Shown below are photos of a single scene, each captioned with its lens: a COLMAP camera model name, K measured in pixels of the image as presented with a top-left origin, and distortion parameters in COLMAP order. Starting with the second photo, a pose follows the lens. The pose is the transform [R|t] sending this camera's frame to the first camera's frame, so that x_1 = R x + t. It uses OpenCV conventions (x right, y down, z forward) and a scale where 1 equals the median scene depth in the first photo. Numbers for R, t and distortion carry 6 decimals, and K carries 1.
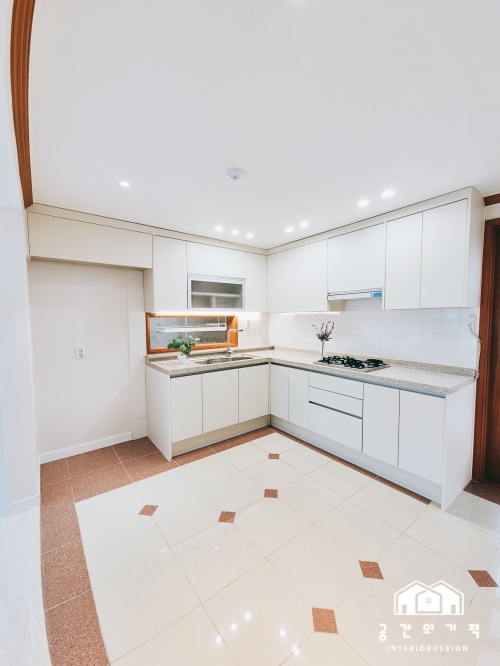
lens RADIAL K [[271.2, 0, 249.7], [0, 271.2, 334.7], [0, 0, 1]] dist [0.002097, -0.002538]
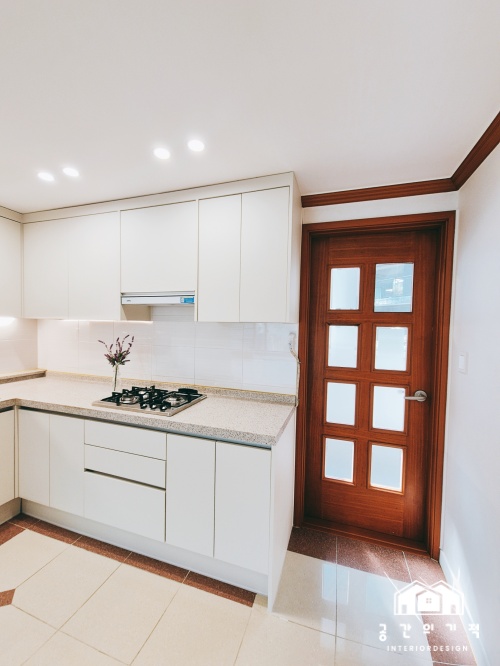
lens RADIAL K [[271.2, 0, 250.4], [0, 271.2, 332.6], [0, 0, 1]] dist [0.002097, -0.002538]
pose [[0.825621, 0.007354, 0.564177, 0.191317], [0.009684, 0.999583, -0.027201, -0.039864], [-0.564141, 0.027921, 0.825206, 0.304698]]
